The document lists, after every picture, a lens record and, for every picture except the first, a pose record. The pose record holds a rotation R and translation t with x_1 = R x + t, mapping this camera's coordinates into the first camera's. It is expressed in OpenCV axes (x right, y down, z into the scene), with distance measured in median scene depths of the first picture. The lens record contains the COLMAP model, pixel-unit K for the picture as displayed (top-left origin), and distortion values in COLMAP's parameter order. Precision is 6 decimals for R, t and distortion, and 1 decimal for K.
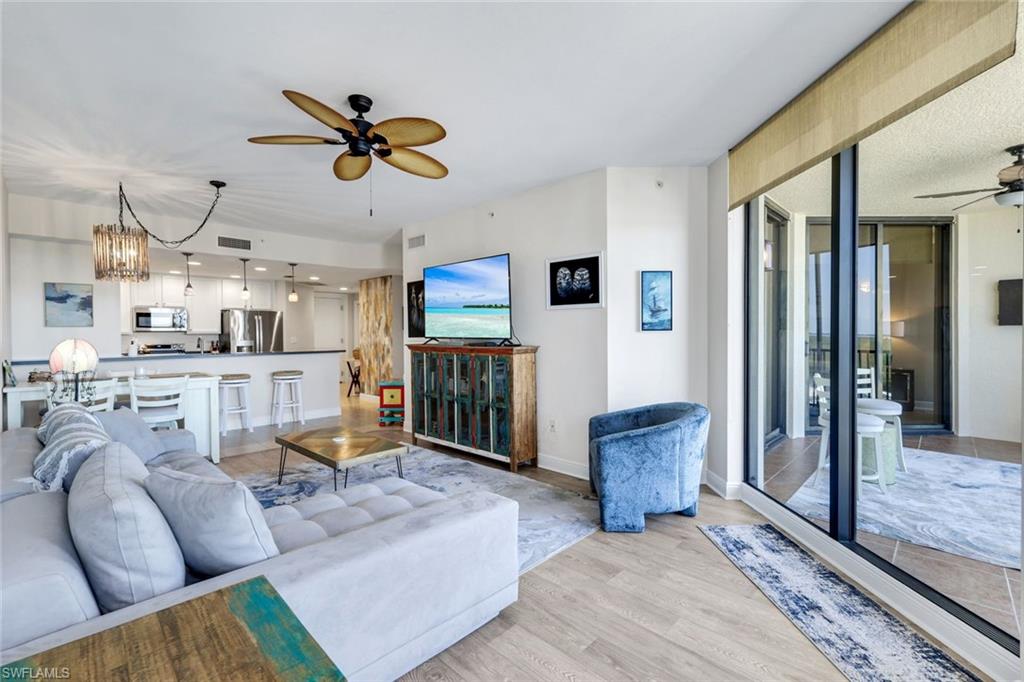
lens RADIAL K [[446.2, 0, 512.7], [0, 446.2, 337.3], [0, 0, 1]] dist [0.001249, 0.000461]
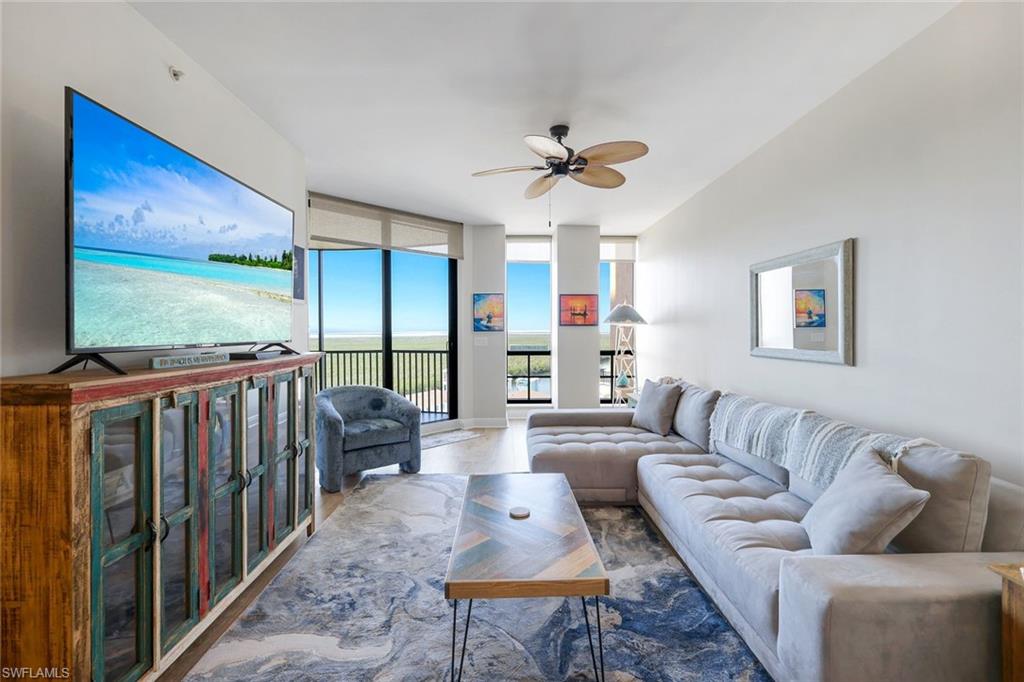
lens RADIAL K [[446.2, 0, 512.7], [0, 446.2, 337.3], [0, 0, 1]] dist [0.001249, 0.000461]
pose [[-0.702741, -0.004275, 0.711433, -0.748744], [0.015771, 0.999643, 0.021585, -0.012716], [-0.711271, 0.026388, -0.702422, 1.323121]]
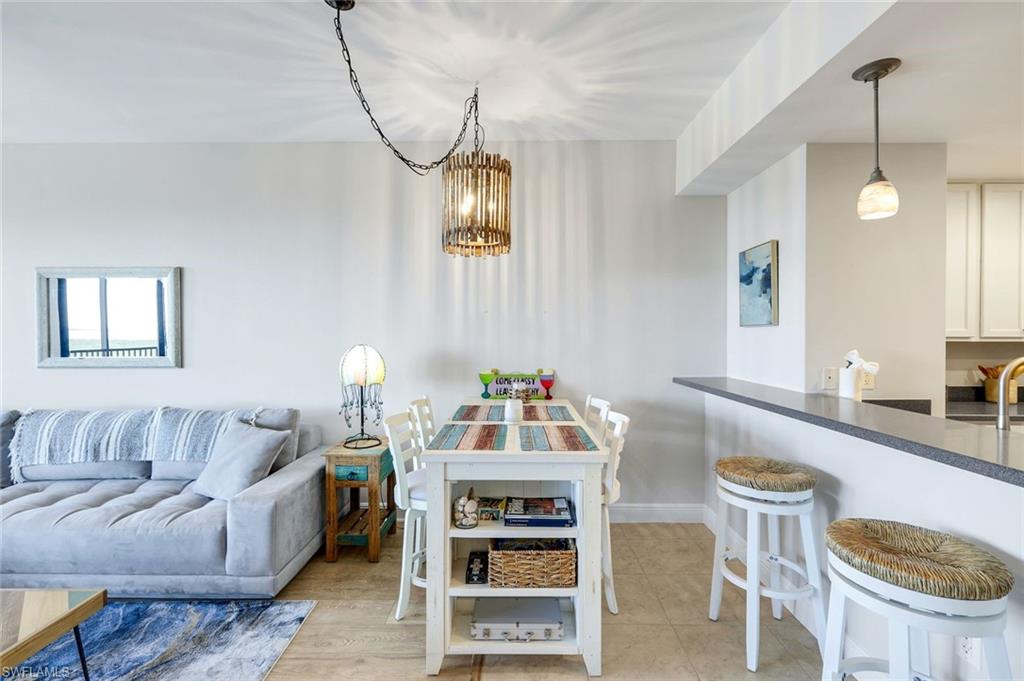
lens RADIAL K [[446.2, 0, 512.7], [0, 446.2, 336.8], [0, 0, 1]] dist [0.001249, 0.000461]
pose [[-0.730230, 0.007826, -0.683156, -0.517715], [-0.006175, 0.999818, 0.018054, -0.024684], [0.683173, 0.017403, -0.730049, 1.532699]]
